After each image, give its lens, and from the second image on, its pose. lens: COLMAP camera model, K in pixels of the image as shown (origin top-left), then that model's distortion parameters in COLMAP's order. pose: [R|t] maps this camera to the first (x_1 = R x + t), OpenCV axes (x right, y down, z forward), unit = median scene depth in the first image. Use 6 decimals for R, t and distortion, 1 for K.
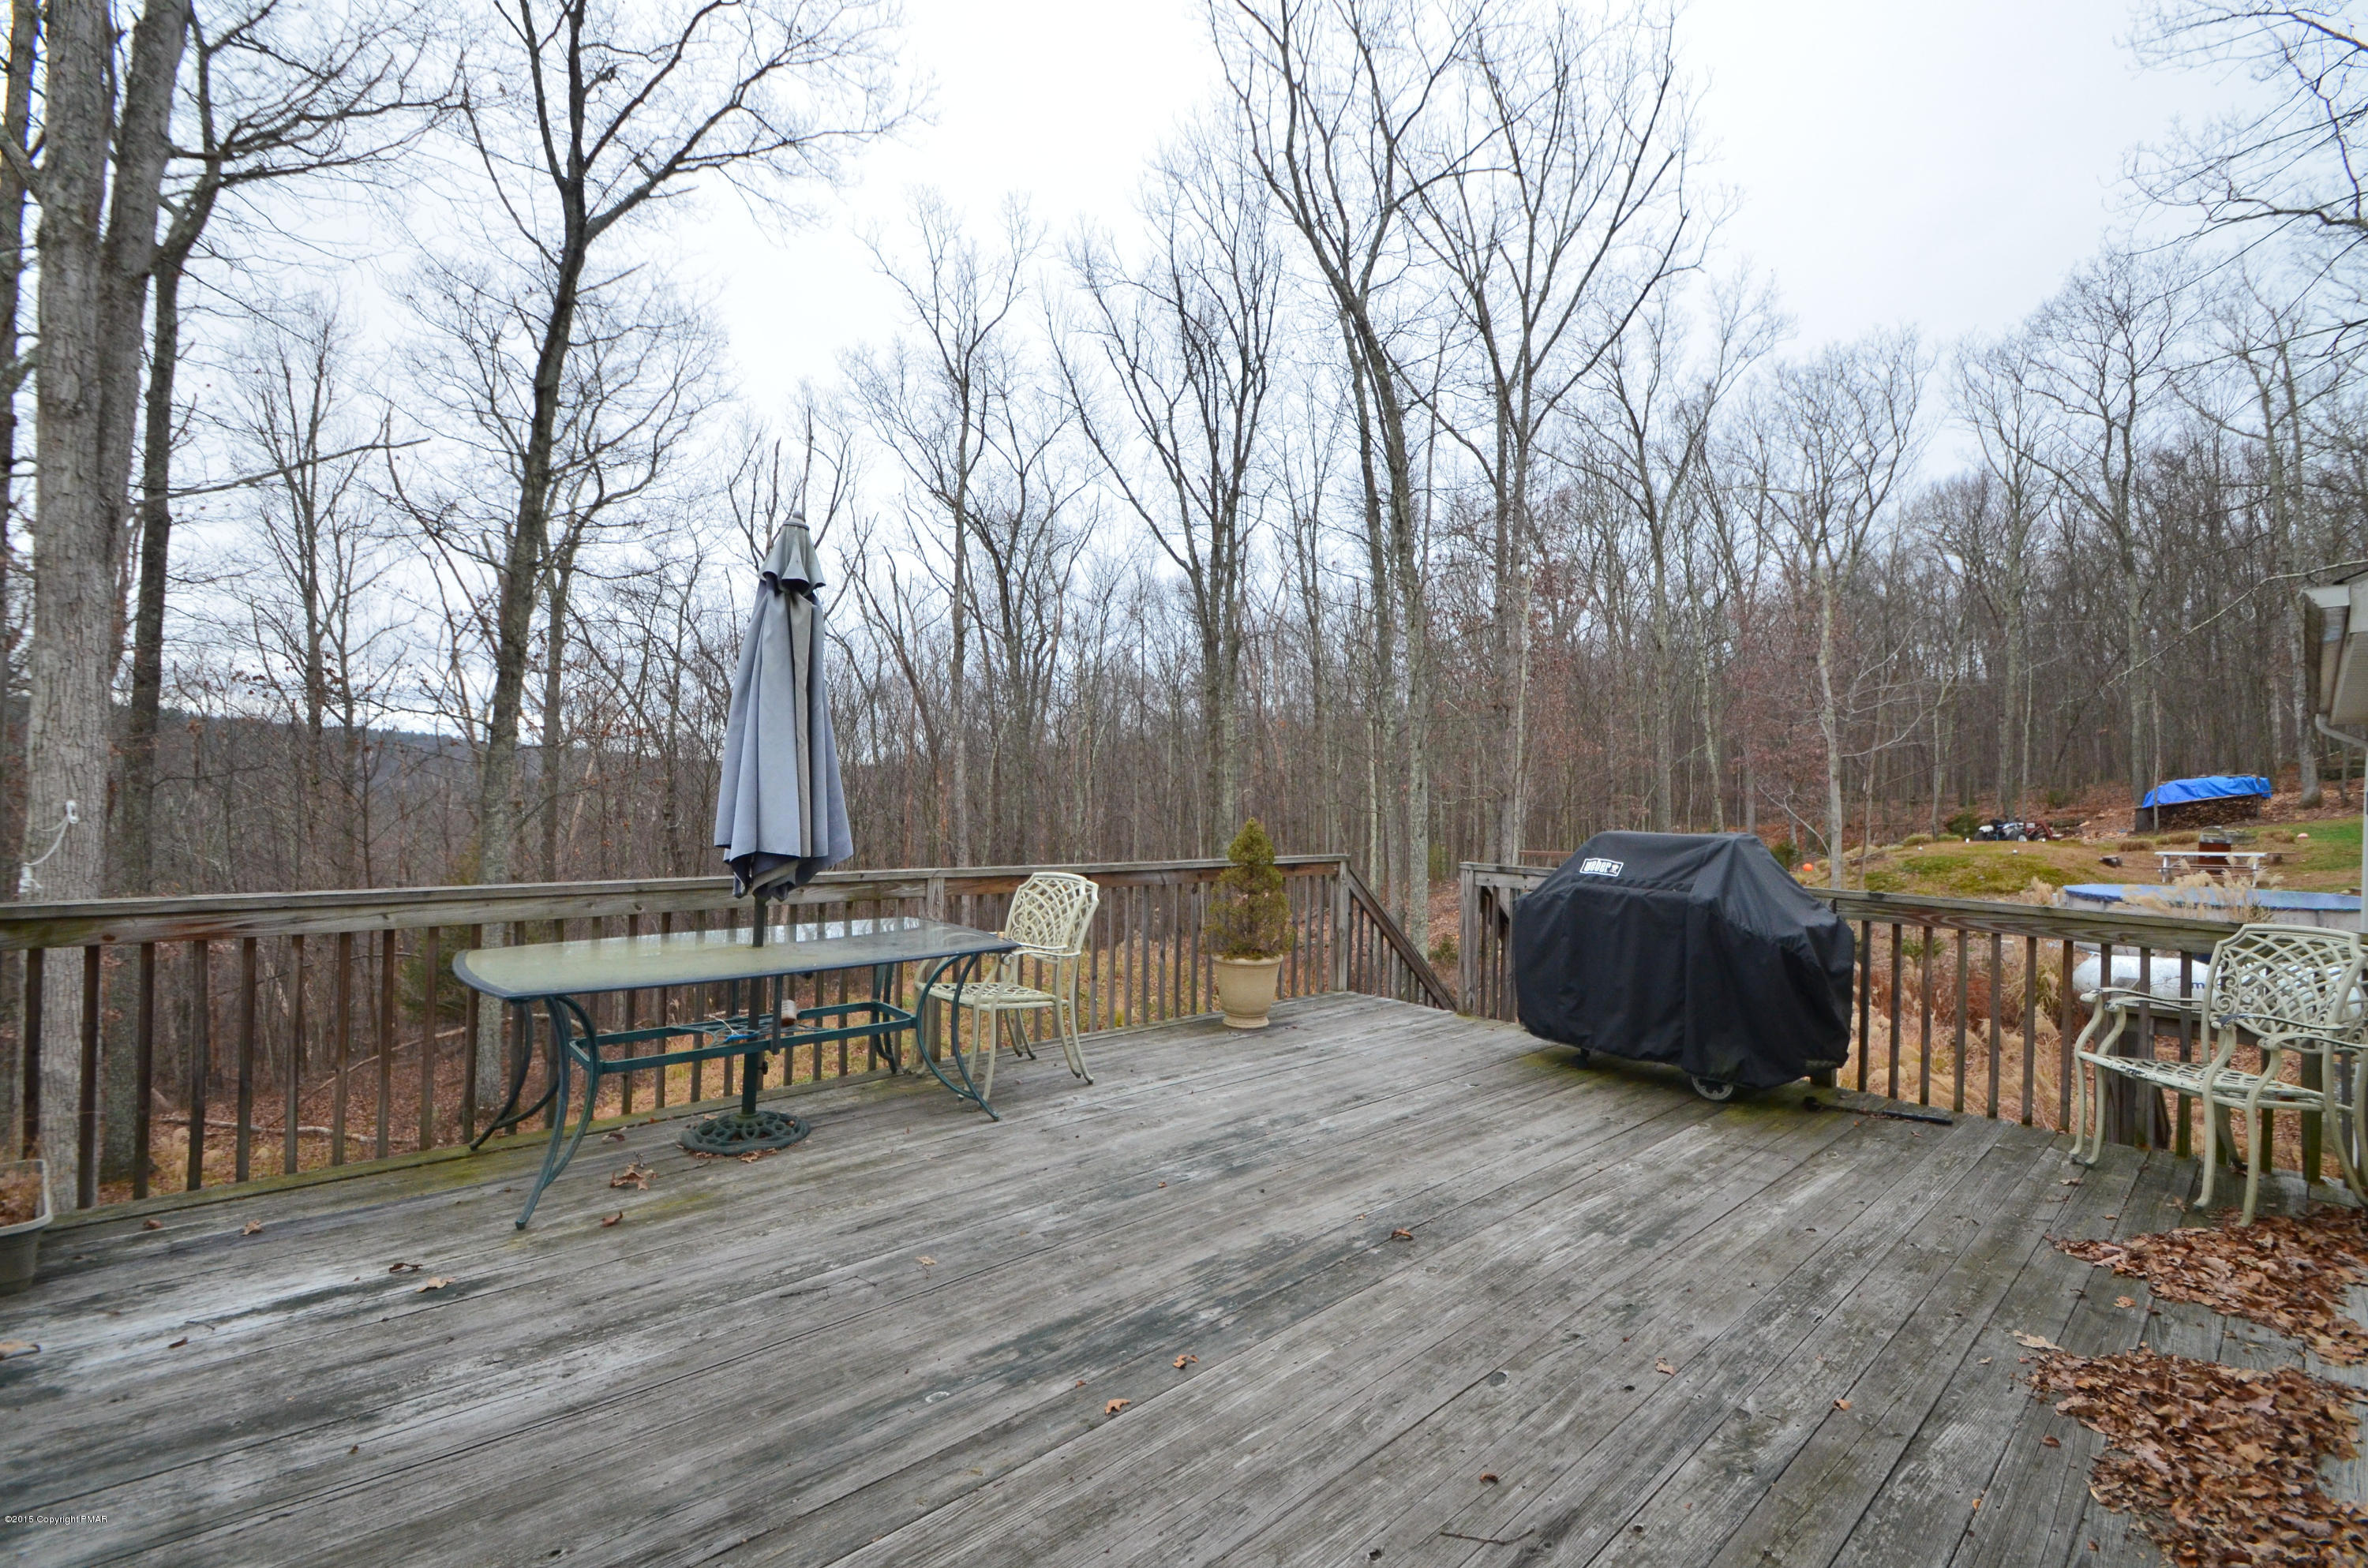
lens RADIAL K [[1057.6, 0, 1264.2], [0, 1057.6, 780.4], [0, 0, 1]] dist [0.003460, -0.008412]
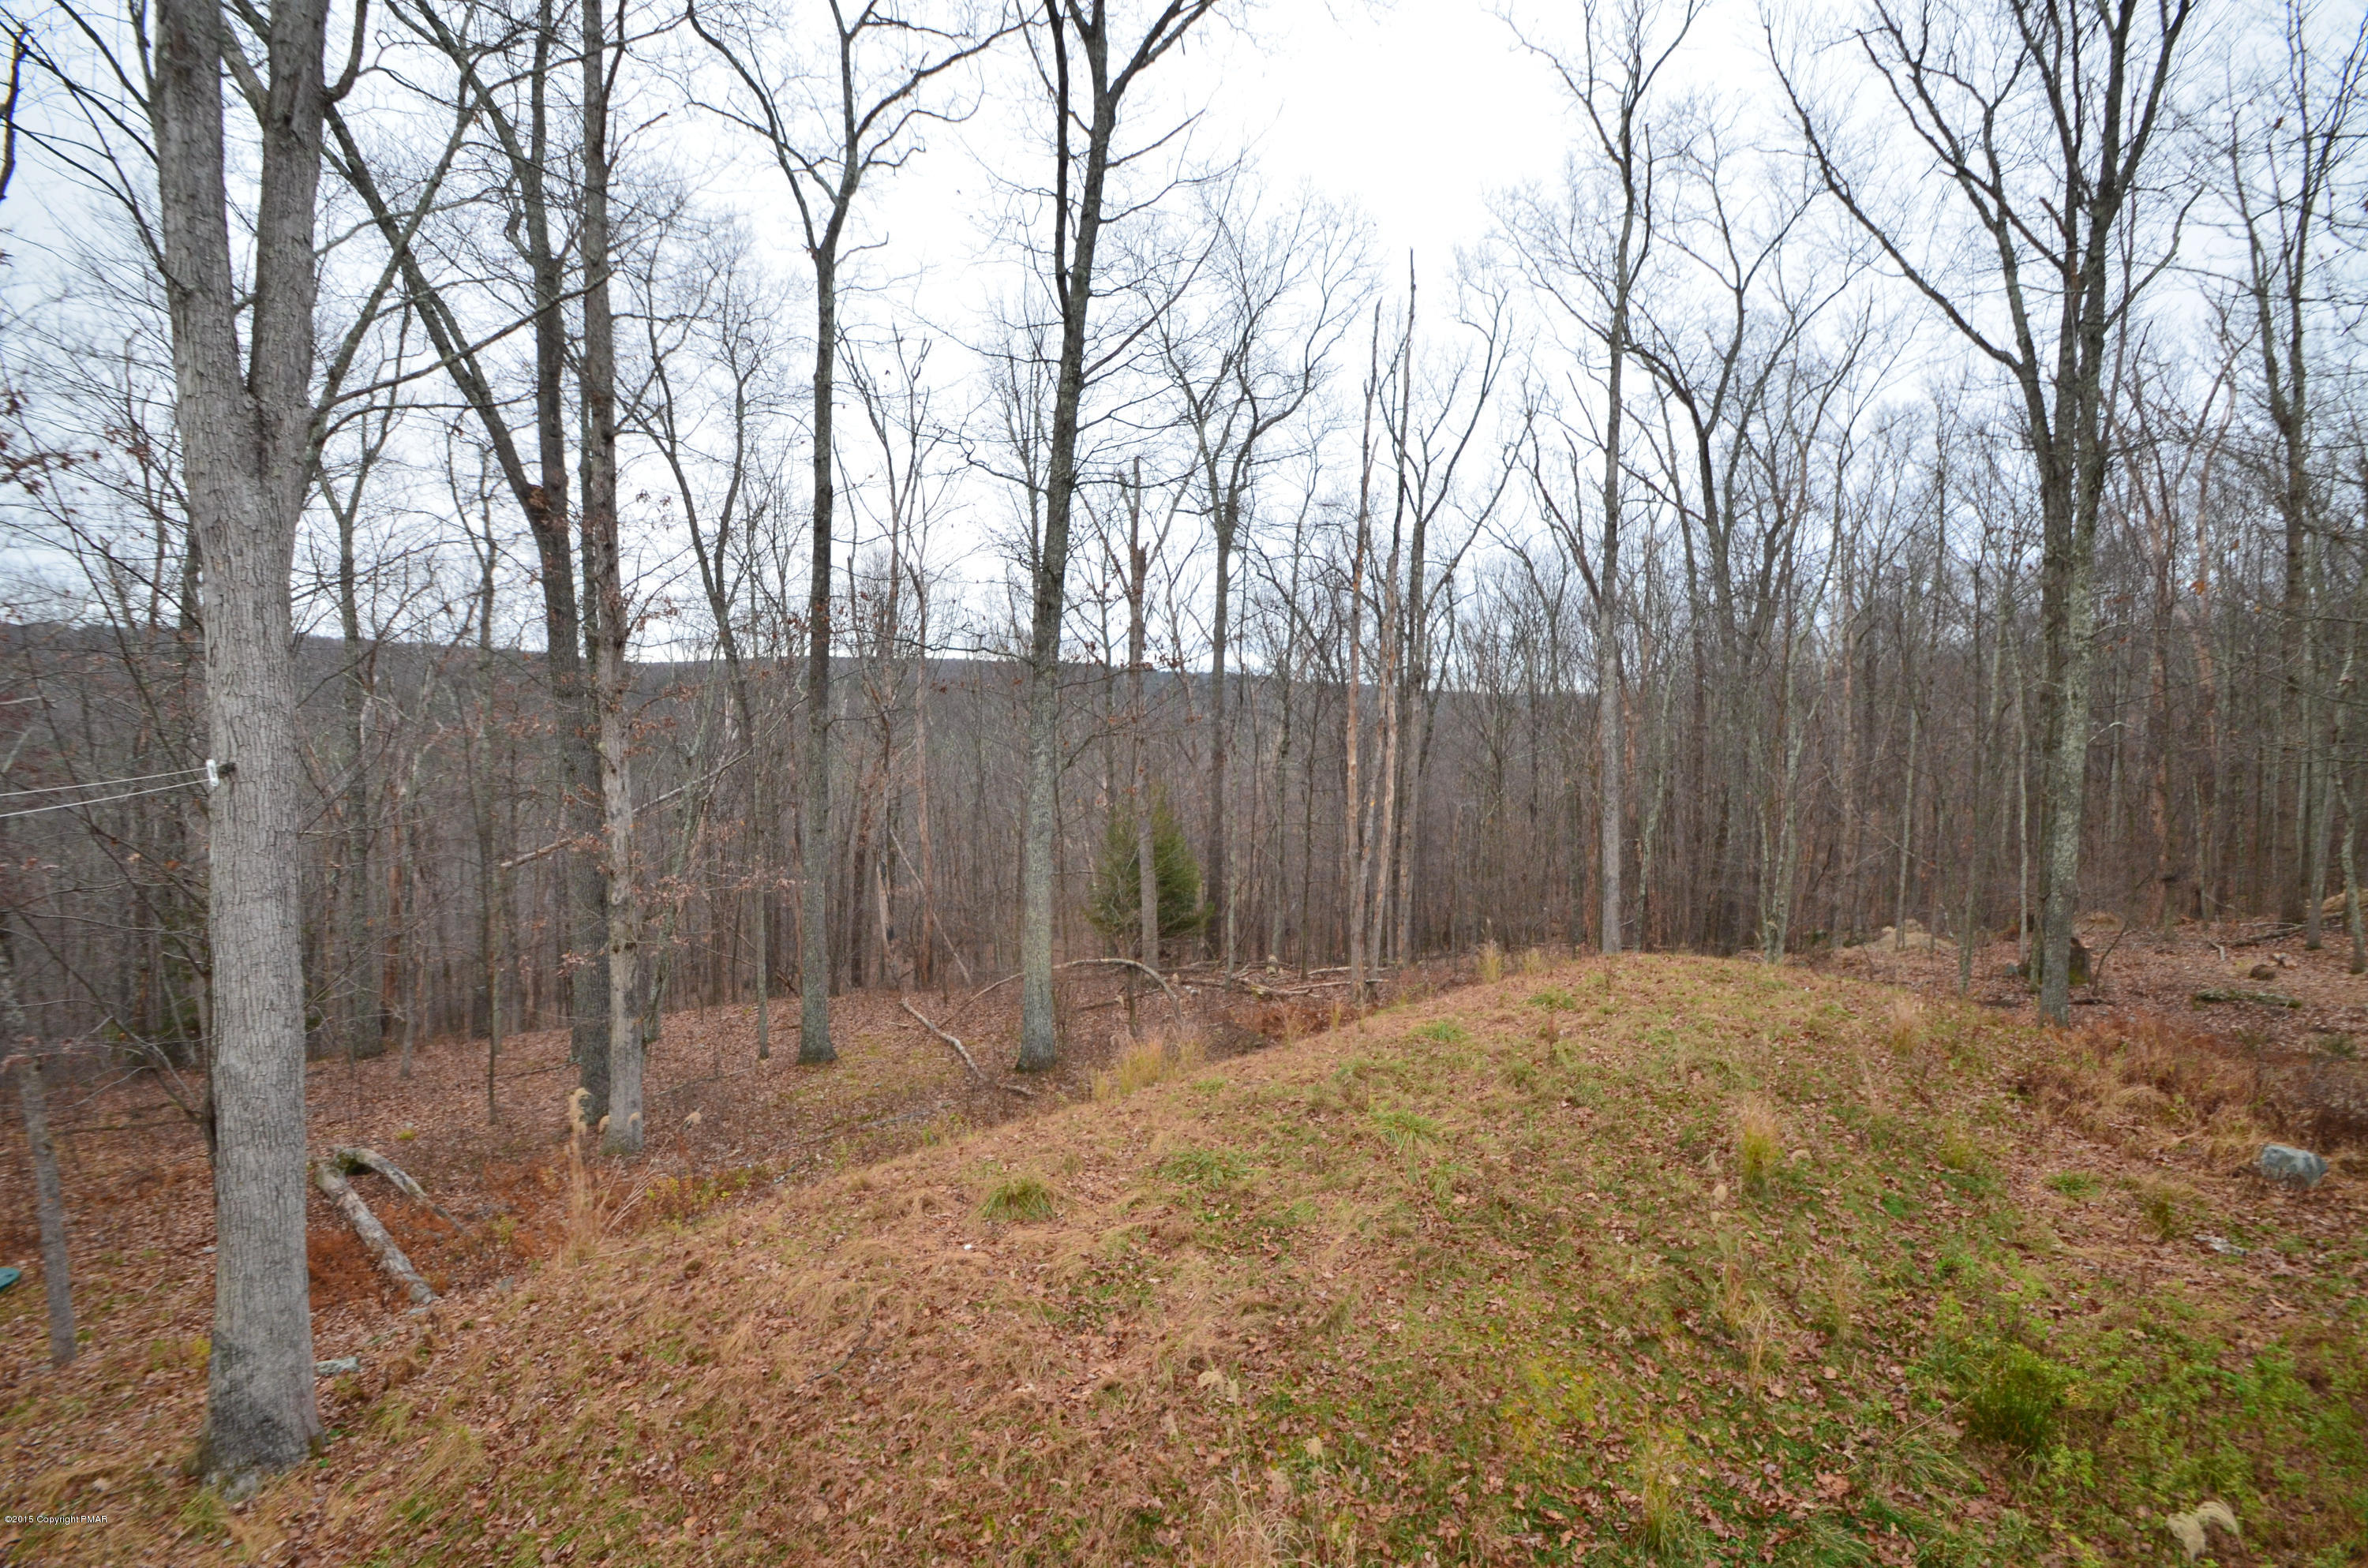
lens RADIAL K [[1057.6, 0, 1218.3], [0, 1057.6, 789.7], [0, 0, 1]] dist [0.003460, -0.008412]
pose [[0.739612, 0.033570, -0.672196, 0.049874], [0.017486, 0.997460, 0.069053, -0.017041], [0.672806, -0.062826, 0.737146, 1.484524]]
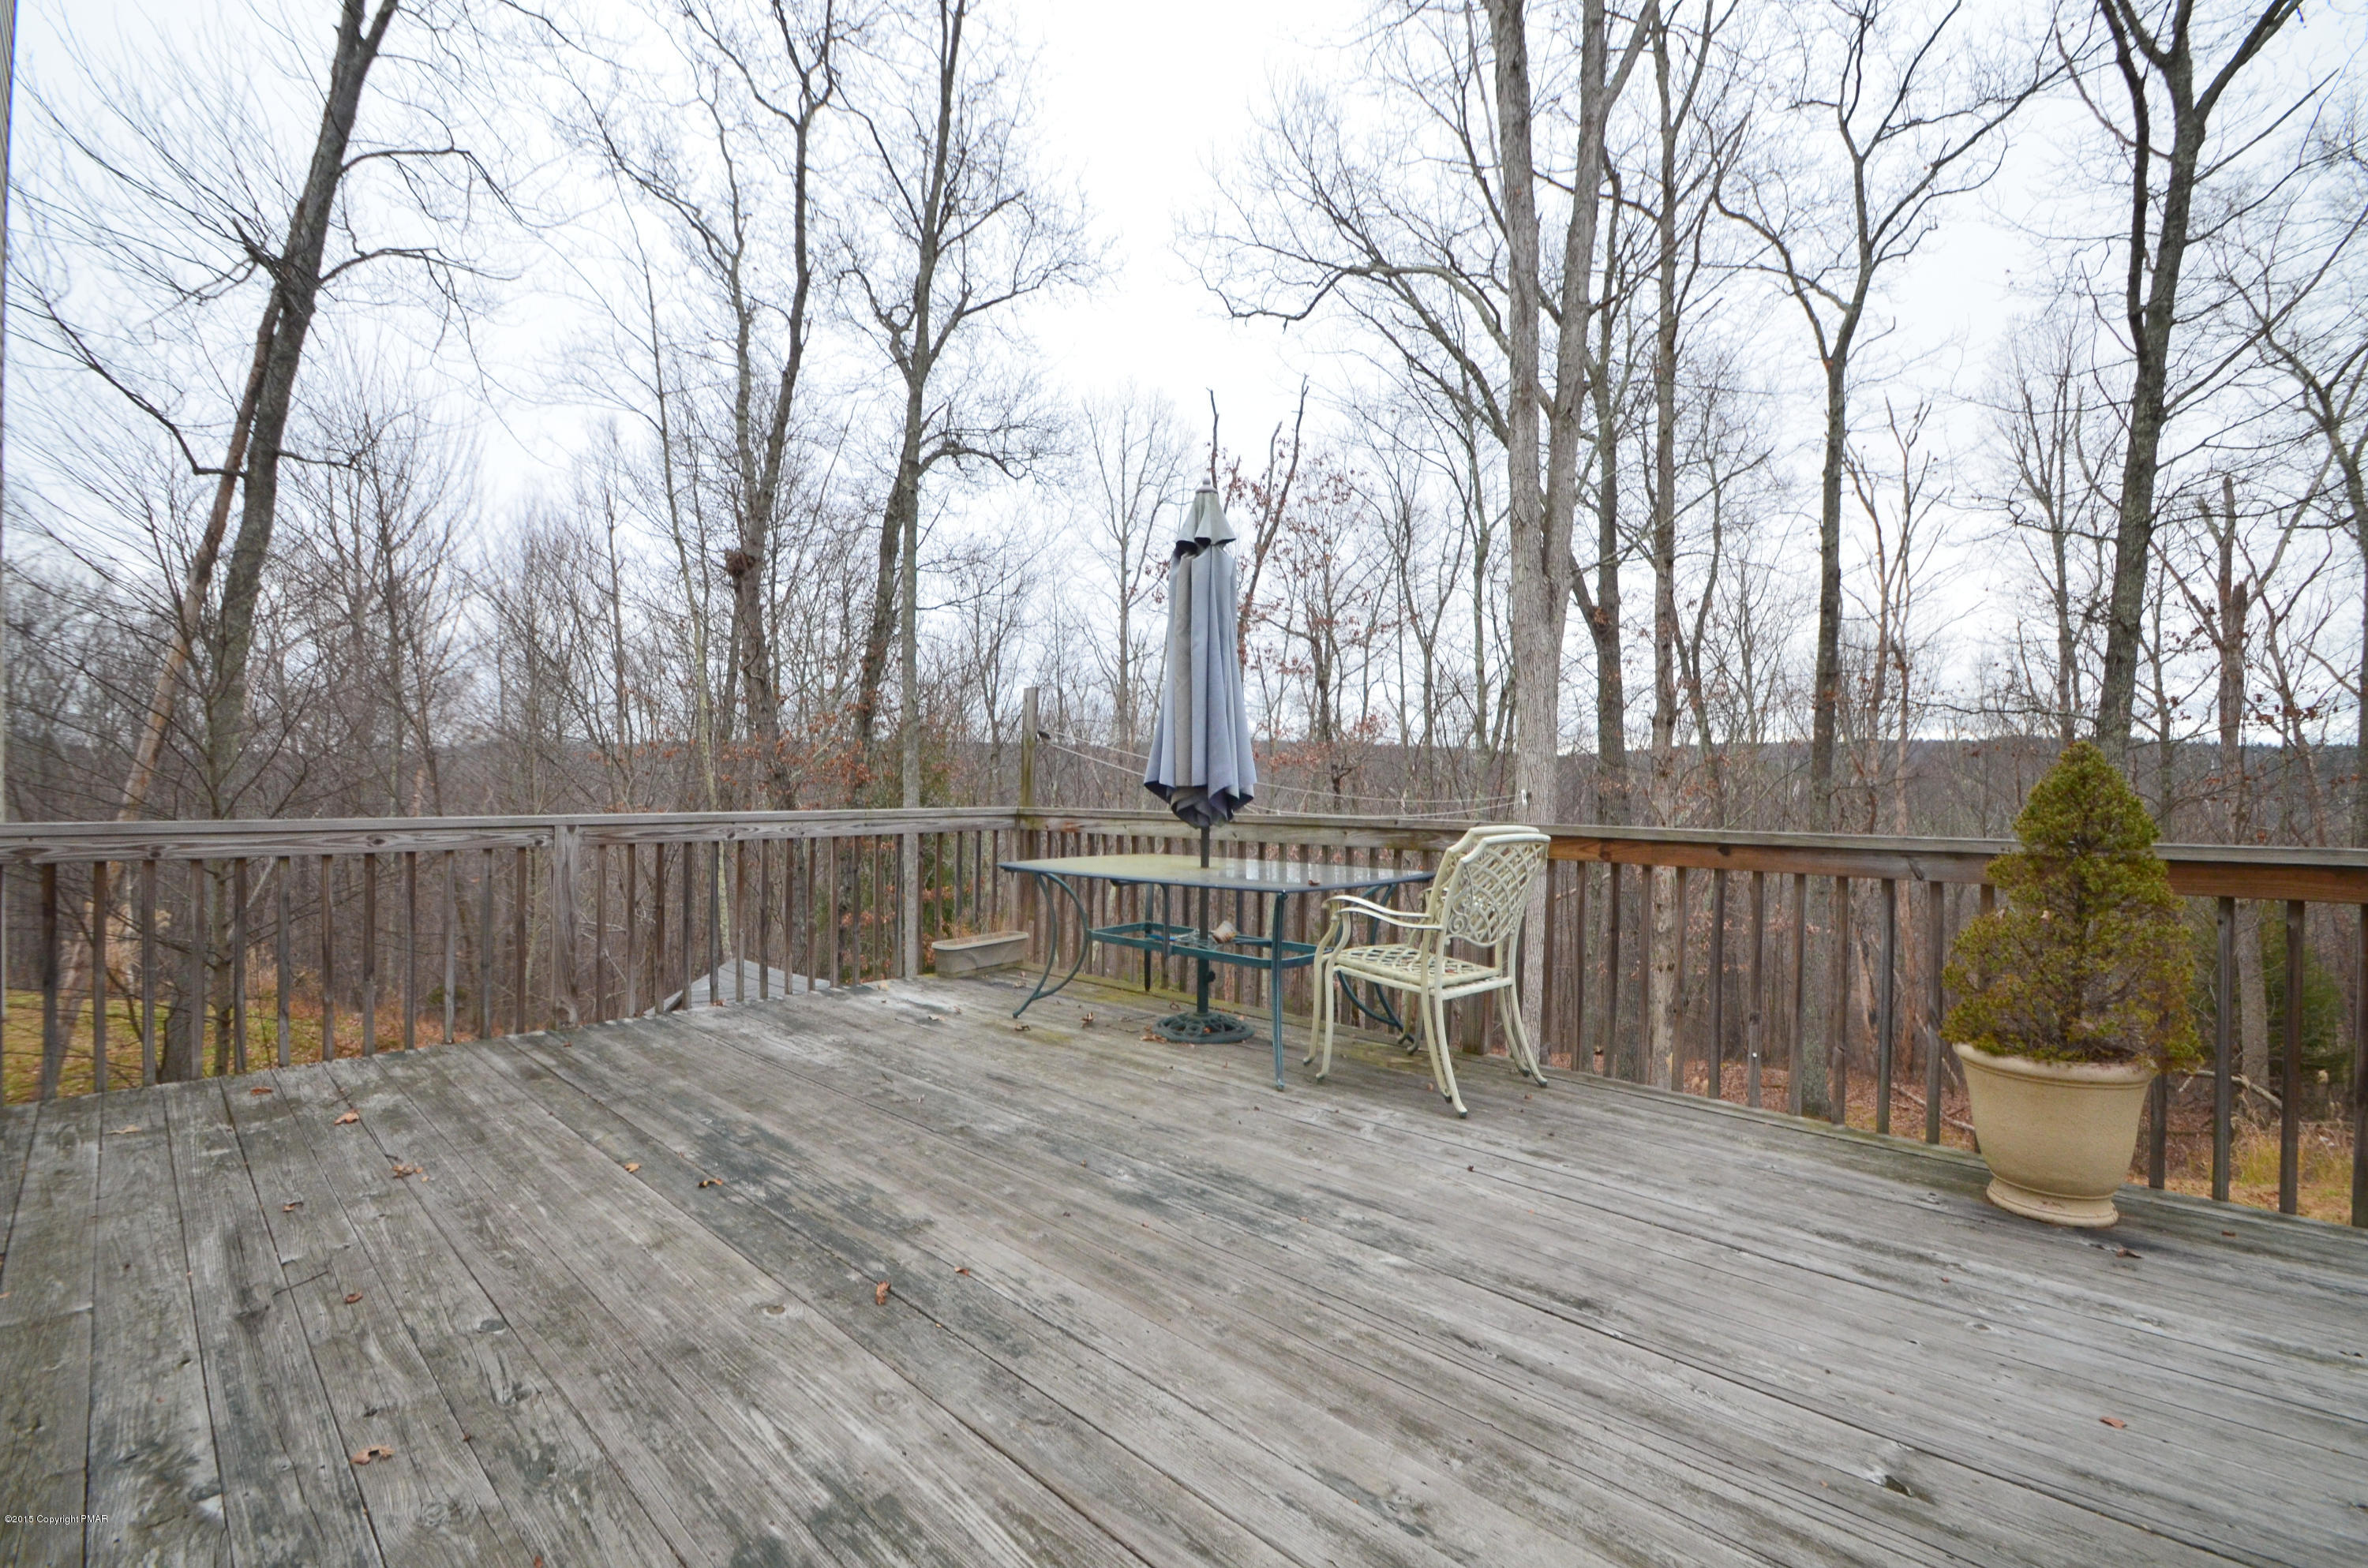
lens RADIAL K [[1057.6, 0, 1190.8], [0, 1057.6, 774.6], [0, 0, 1]] dist [0.003460, -0.008412]
pose [[-0.007603, -0.037571, -0.999265, 0.568956], [0.004884, 0.999281, -0.037609, 0.078432], [0.999959, -0.005167, -0.007414, 0.820387]]
